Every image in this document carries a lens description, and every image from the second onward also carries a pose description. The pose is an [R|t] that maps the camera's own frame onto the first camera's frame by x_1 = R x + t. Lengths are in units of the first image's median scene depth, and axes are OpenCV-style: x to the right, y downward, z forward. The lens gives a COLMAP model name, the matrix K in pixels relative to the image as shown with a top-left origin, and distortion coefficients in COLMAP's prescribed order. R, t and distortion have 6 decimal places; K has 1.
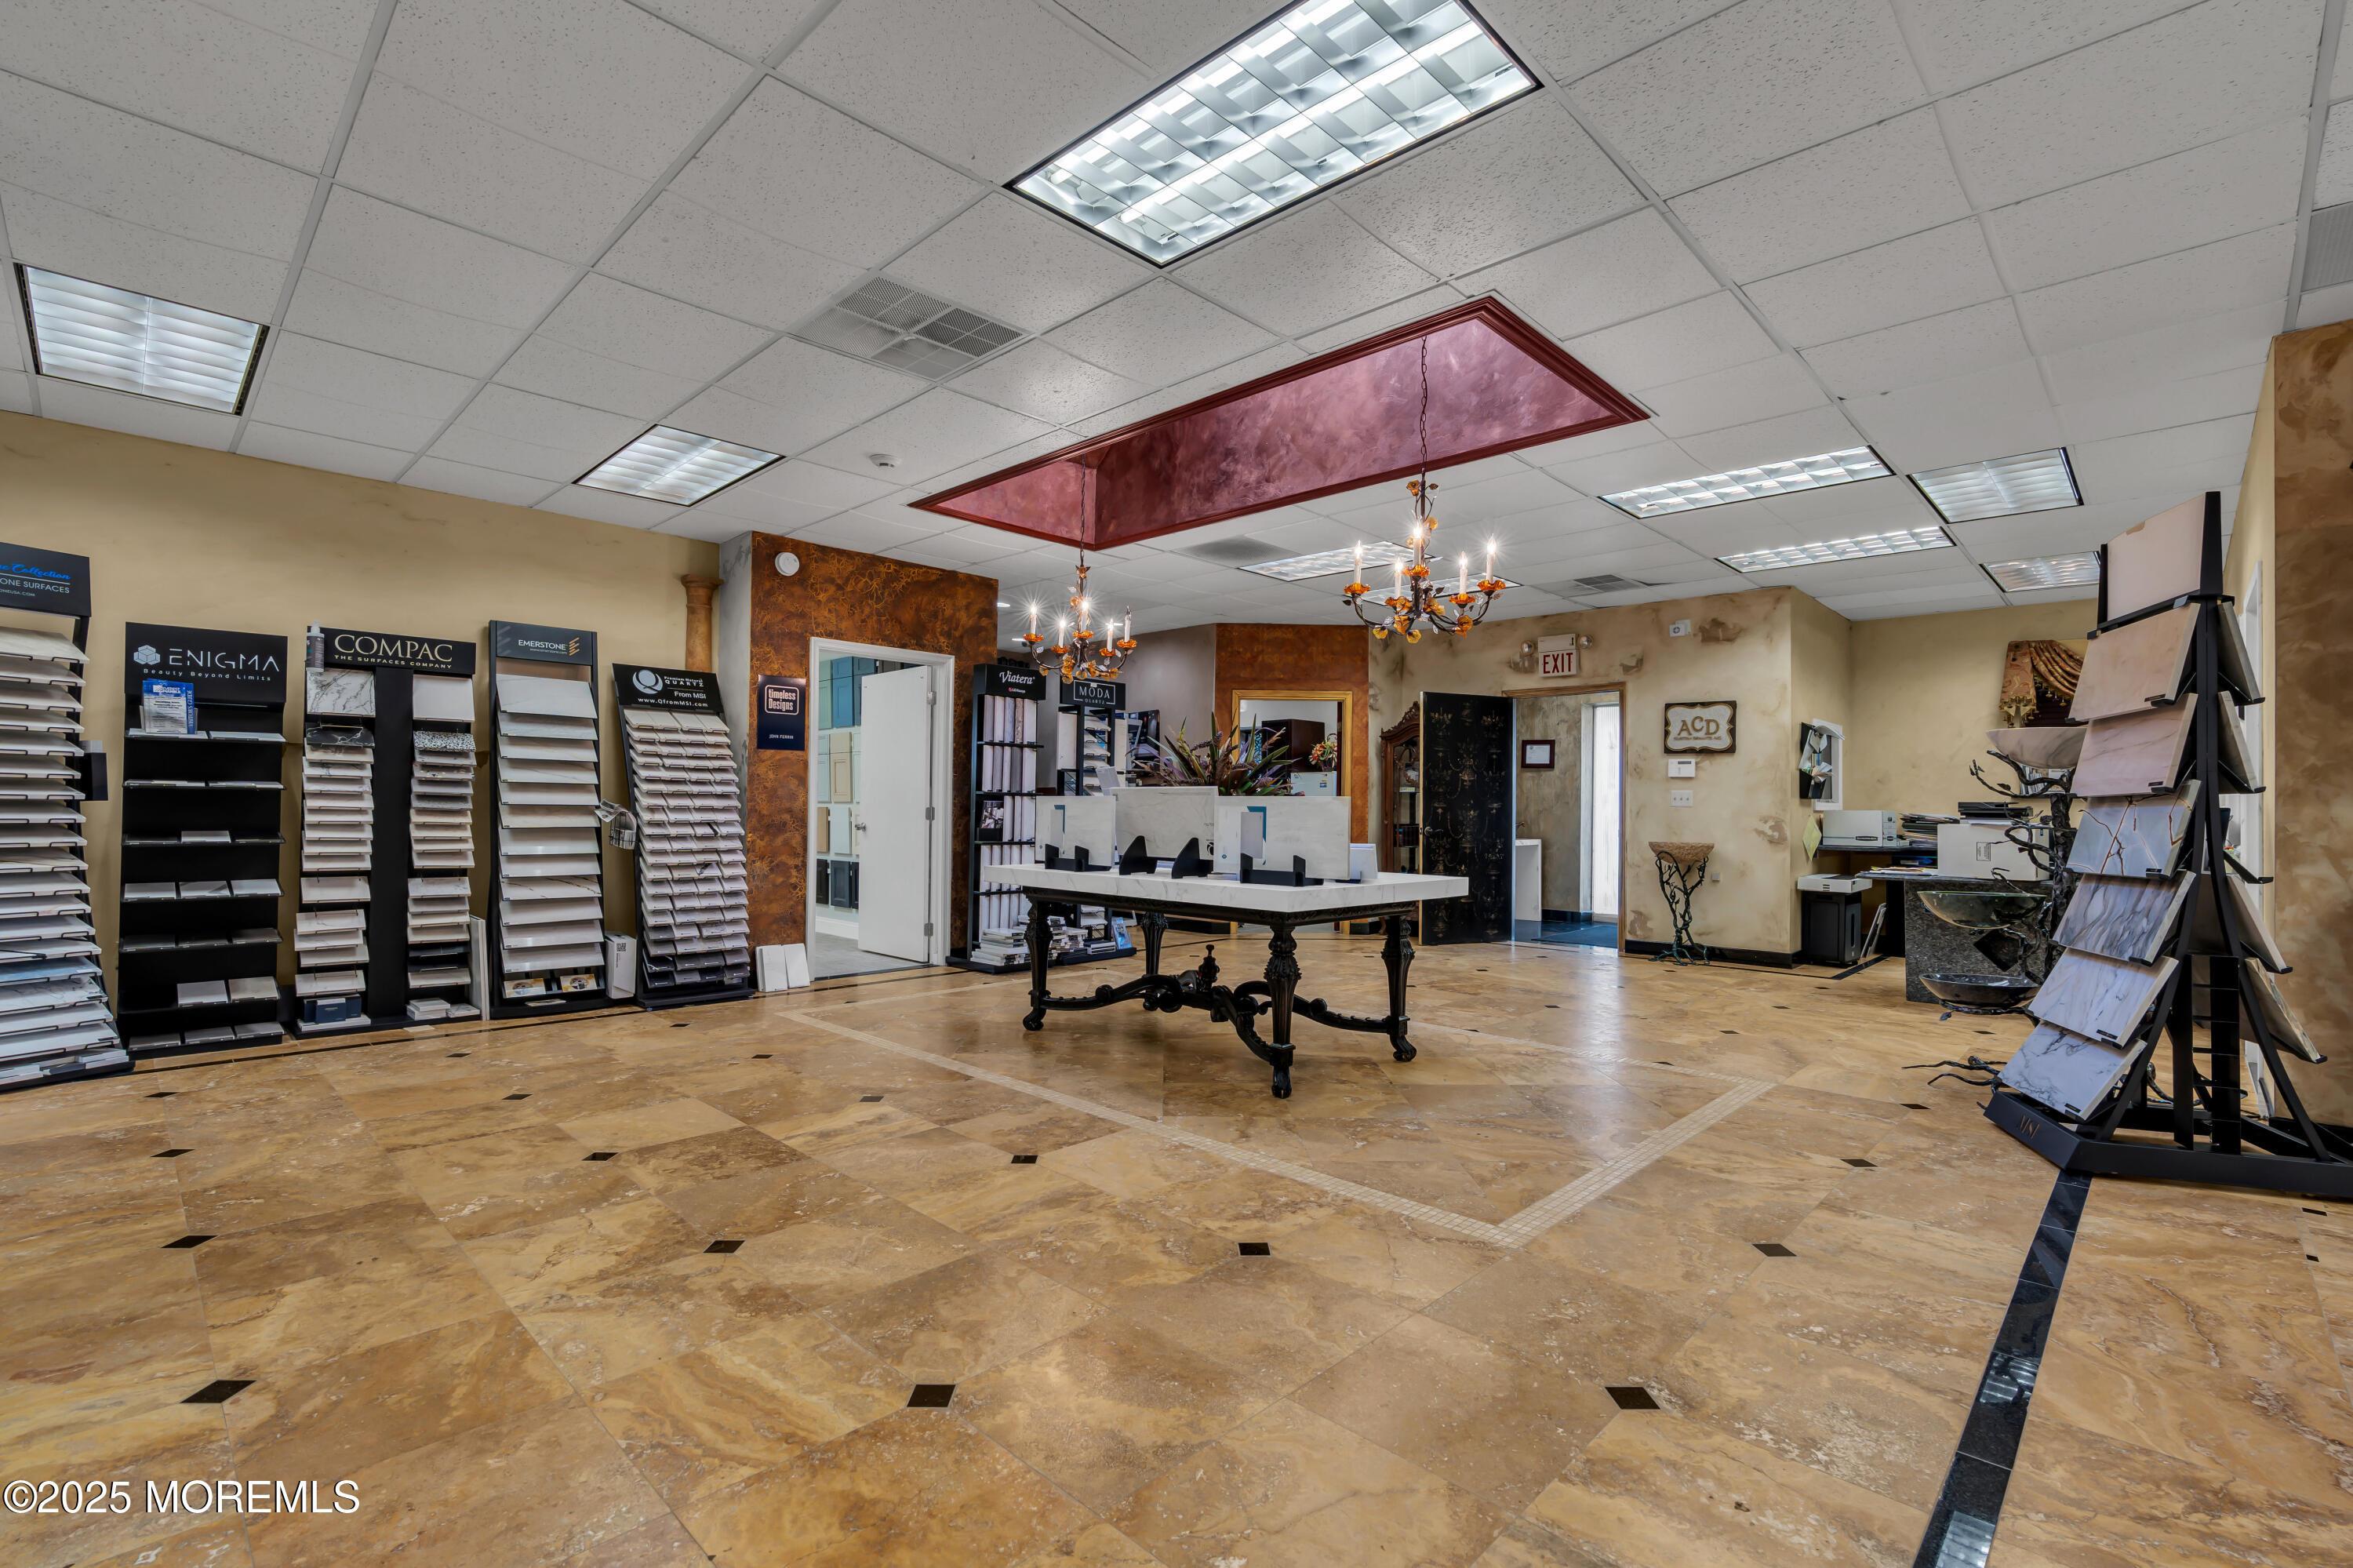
lens RADIAL K [[1051.6, 0, 1178.6], [0, 1051.6, 789.5], [0, 0, 1]] dist [-0.010493, 0.003201]
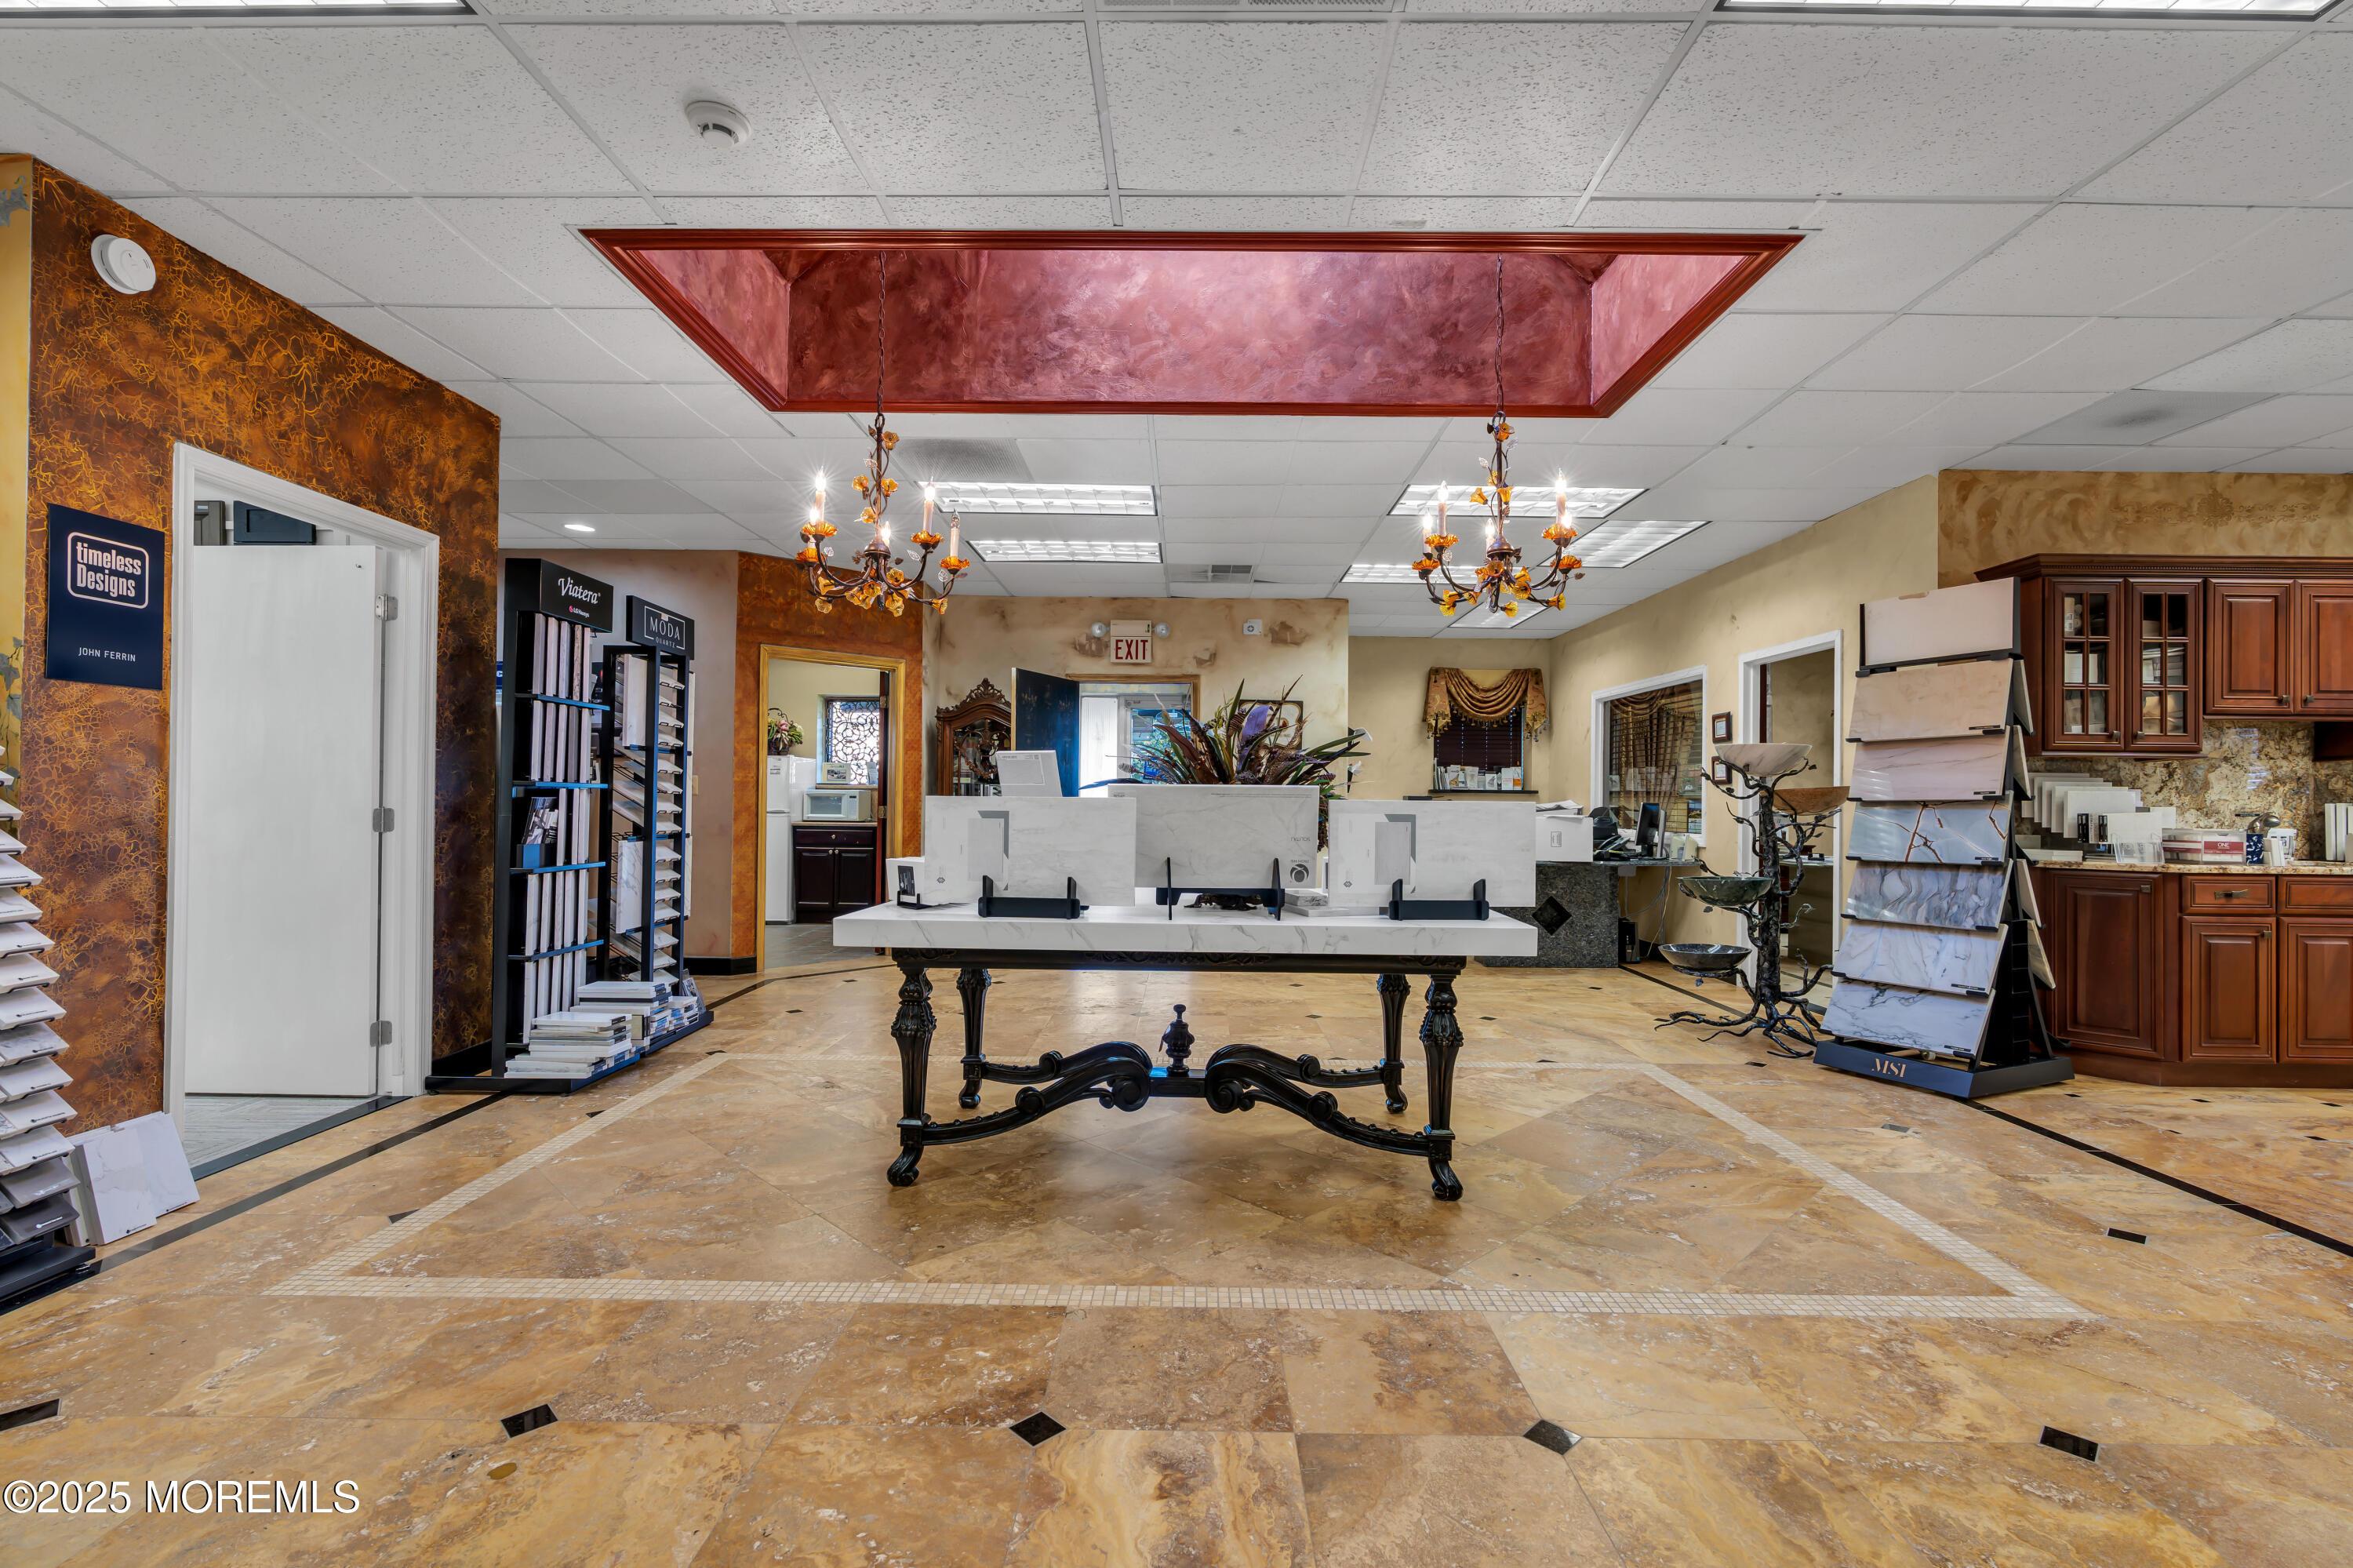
lens RADIAL K [[1051.6, 0, 1181.0], [0, 1051.6, 790.3], [0, 0, 1]] dist [-0.010493, 0.003201]
pose [[0.723970, 0.002972, 0.689825, -0.548383], [-0.013895, 0.999851, 0.010276, -0.006353], [-0.689692, -0.017024, 0.723903, 0.575055]]
